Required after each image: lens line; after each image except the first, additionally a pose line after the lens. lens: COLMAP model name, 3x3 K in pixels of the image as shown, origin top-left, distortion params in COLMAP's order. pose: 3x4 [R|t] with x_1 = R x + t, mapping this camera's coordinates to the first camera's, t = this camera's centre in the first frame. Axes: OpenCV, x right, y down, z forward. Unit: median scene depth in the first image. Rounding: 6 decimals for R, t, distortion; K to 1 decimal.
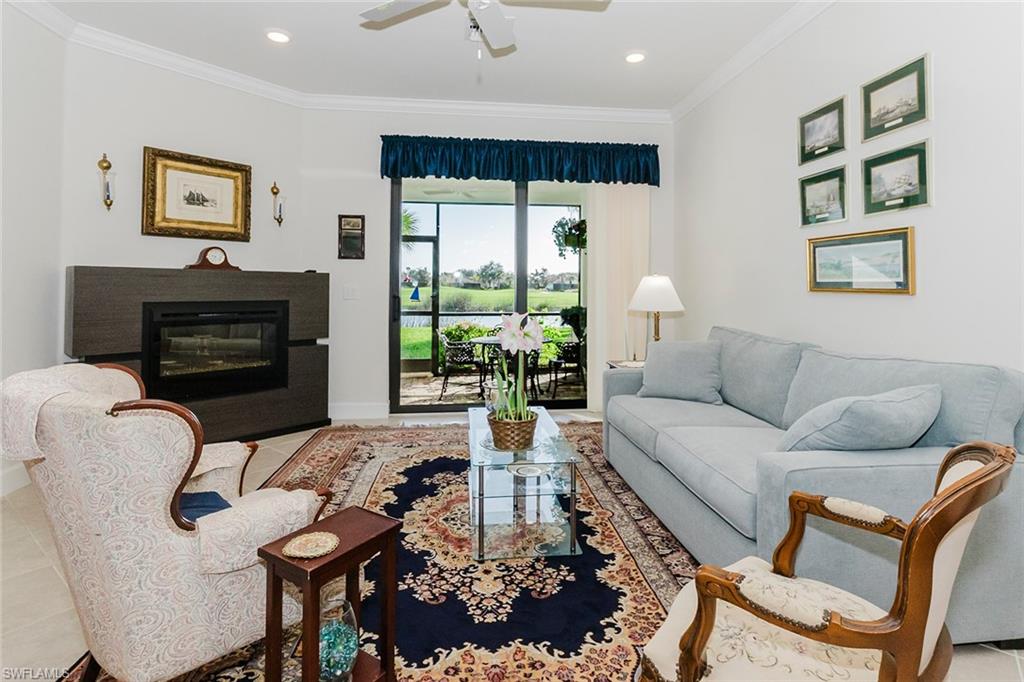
lens RADIAL K [[474.7, 0, 512.5], [0, 474.7, 288.1], [0, 0, 1]] dist [-0.000106, -0.000049]
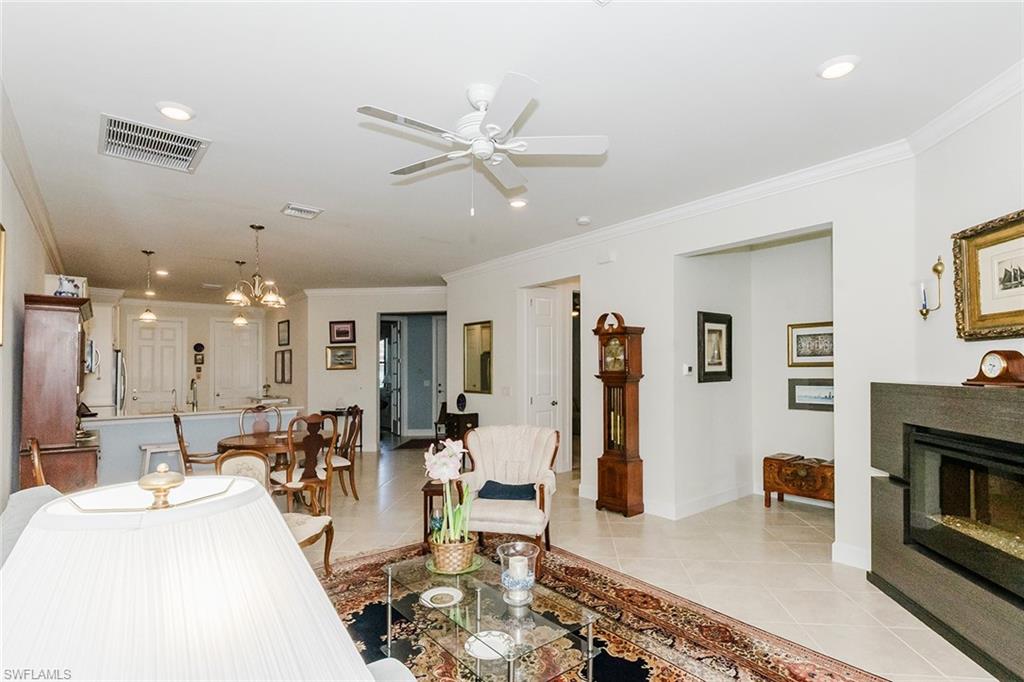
lens RADIAL K [[489.1, 0, 512.4], [0, 489.1, 364.4], [0, 0, 1]] dist [-0.000795, -0.000398]
pose [[-0.827391, -0.005178, -0.561603, 0.338132], [0.004107, 0.999875, -0.015268, -0.067559], [0.561612, -0.014939, -0.827266, 1.332040]]
